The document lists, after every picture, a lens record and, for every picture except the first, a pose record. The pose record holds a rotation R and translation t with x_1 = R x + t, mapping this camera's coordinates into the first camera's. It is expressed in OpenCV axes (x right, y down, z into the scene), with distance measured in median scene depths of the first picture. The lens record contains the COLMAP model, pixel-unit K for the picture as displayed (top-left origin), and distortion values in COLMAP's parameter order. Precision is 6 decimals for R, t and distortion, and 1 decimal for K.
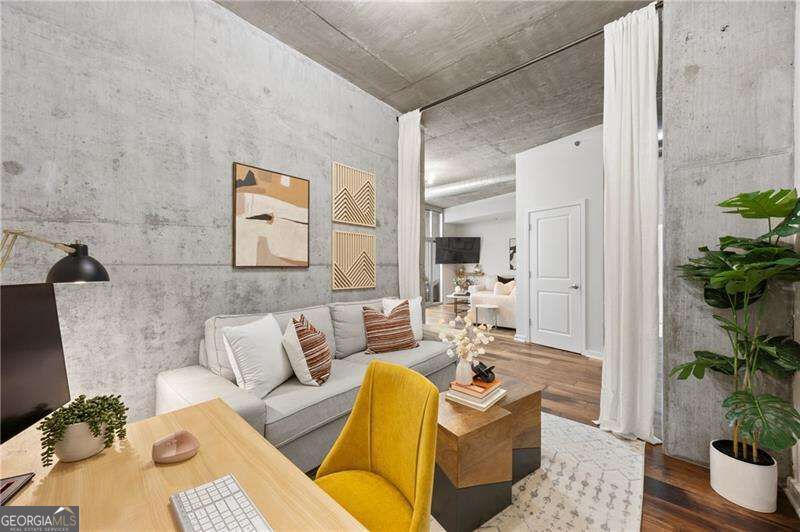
lens RADIAL K [[294.0, 0, 400.0], [0, 294.0, 266.0], [0, 0, 1]] dist [-0.000962, -0.000036]
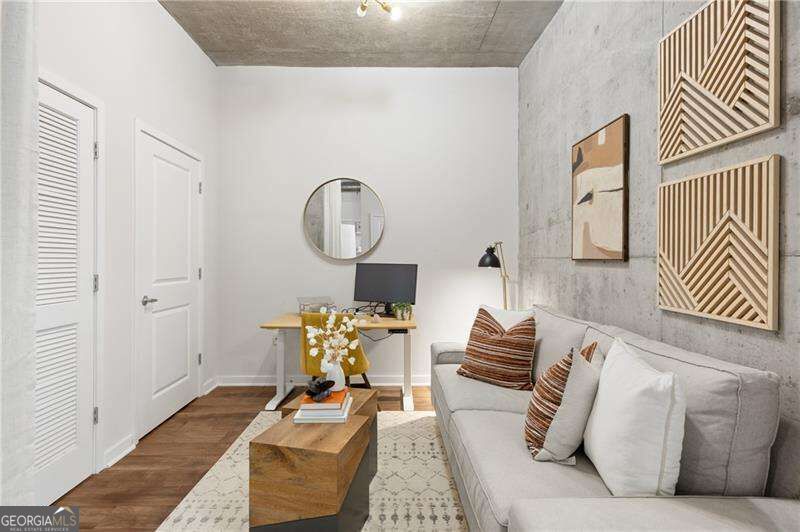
lens RADIAL K [[413.6, 0, 397.3], [0, 413.6, 259.6], [0, 0, 1]] dist [0.001744, 0.000407]
pose [[-0.747643, -0.002706, -0.664095, 0.586887], [-0.004395, 0.999990, 0.000873, 0.002737], [0.664086, 0.003571, -0.747647, 1.323450]]
